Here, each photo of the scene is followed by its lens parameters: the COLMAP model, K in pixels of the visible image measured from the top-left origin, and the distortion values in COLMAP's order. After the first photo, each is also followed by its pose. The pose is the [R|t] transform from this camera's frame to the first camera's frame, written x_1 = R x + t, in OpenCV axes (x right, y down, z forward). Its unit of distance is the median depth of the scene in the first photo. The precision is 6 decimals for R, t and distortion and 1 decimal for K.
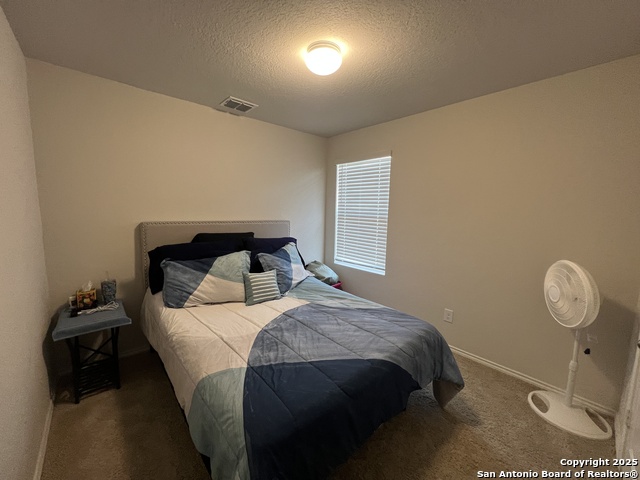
lens RADIAL K [[255.6, 0, 318.4], [0, 255.6, 239.7], [0, 0, 1]] dist [-0.001864, -0.000086]
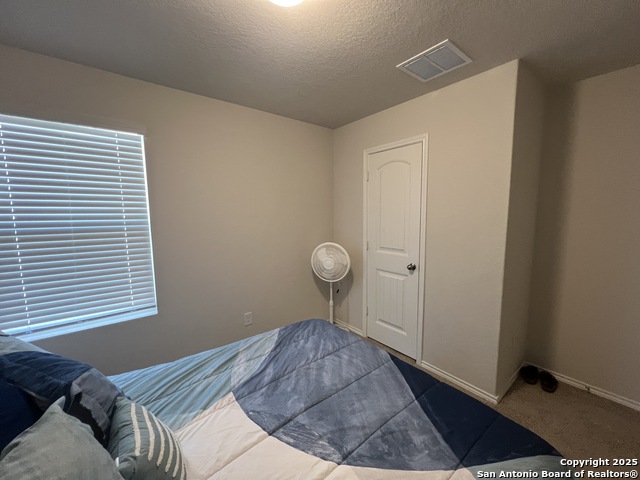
lens RADIAL K [[255.6, 0, 318.2], [0, 255.6, 237.3], [0, 0, 1]] dist [-0.001864, -0.000086]
pose [[0.062068, -0.124462, 0.990281, -0.602316], [0.129623, 0.984796, 0.115648, -0.137942], [-0.989619, 0.121185, 0.077257, 0.860046]]
